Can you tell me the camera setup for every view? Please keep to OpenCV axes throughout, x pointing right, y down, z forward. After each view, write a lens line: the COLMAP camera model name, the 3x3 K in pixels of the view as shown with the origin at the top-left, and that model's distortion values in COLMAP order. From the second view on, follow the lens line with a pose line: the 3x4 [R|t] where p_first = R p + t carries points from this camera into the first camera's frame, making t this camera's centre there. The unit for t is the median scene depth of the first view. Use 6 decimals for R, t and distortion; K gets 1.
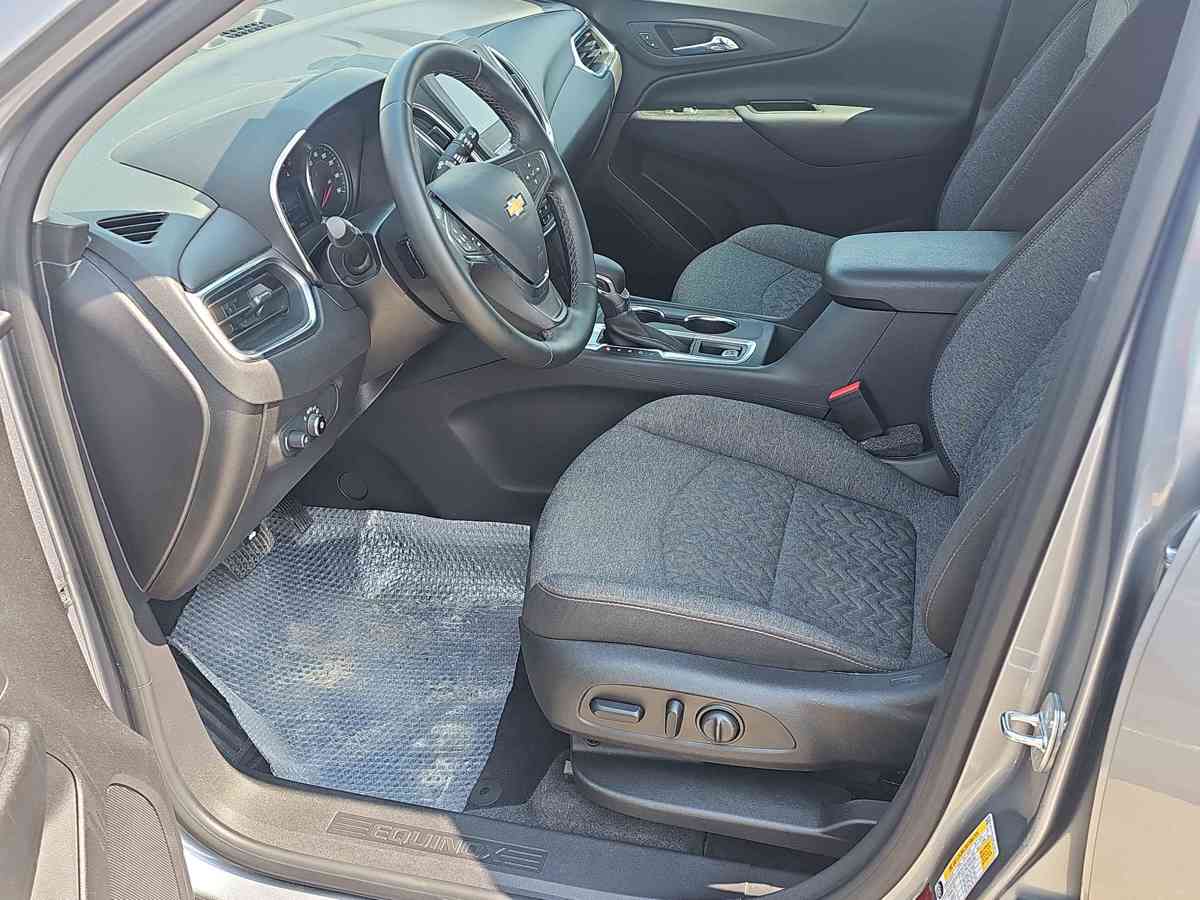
lens RADIAL K [[1176.1, 0, 599.8], [0, 1176.1, 420.0], [0, 0, 1]] dist [0.122545, -0.192443]
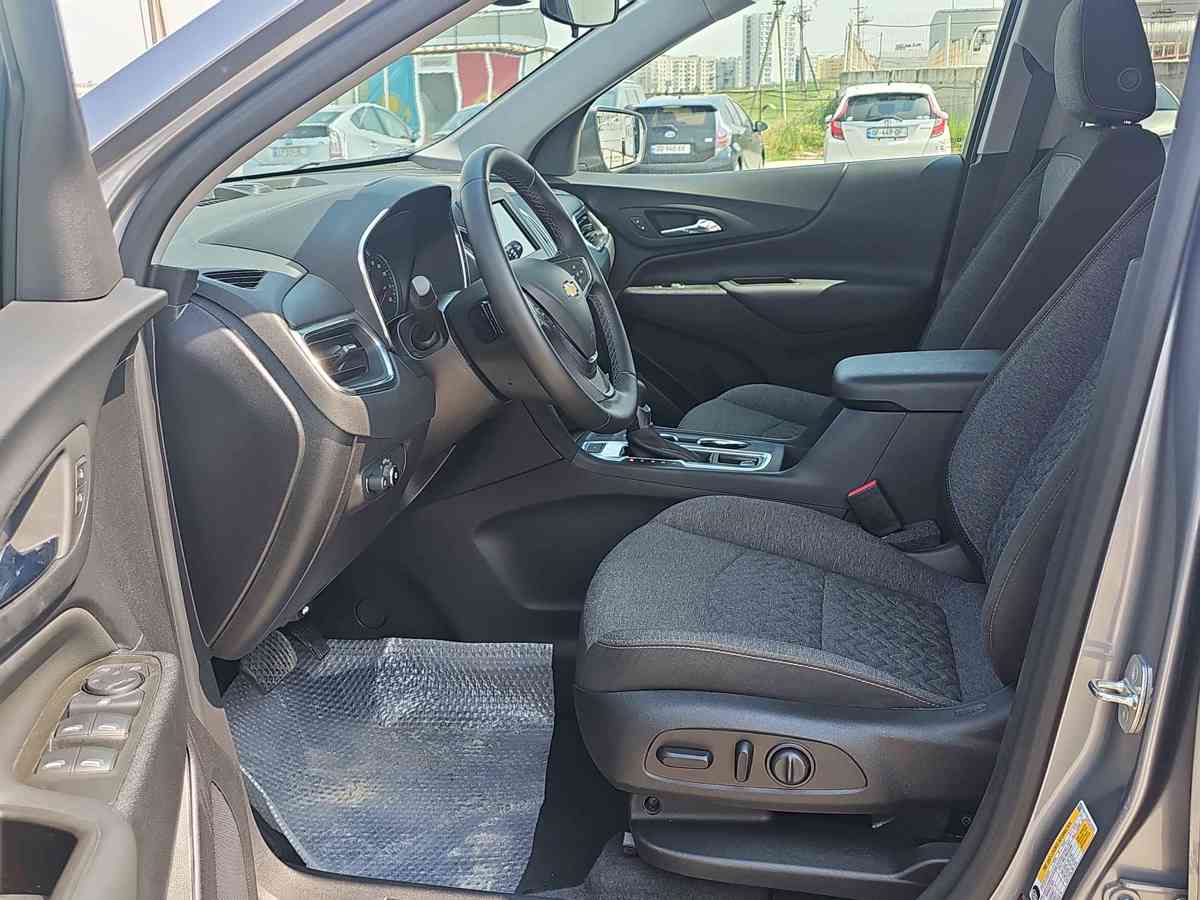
lens RADIAL K [[1176.1, 0, 599.8], [0, 1176.1, 420.0], [0, 0, 1]] dist [0.122545, -0.192443]
pose [[0.998013, -0.003599, 0.062903, -0.097600], [0.017864, 0.973559, -0.227734, 0.159602], [-0.060420, 0.228406, 0.971689, -0.027260]]
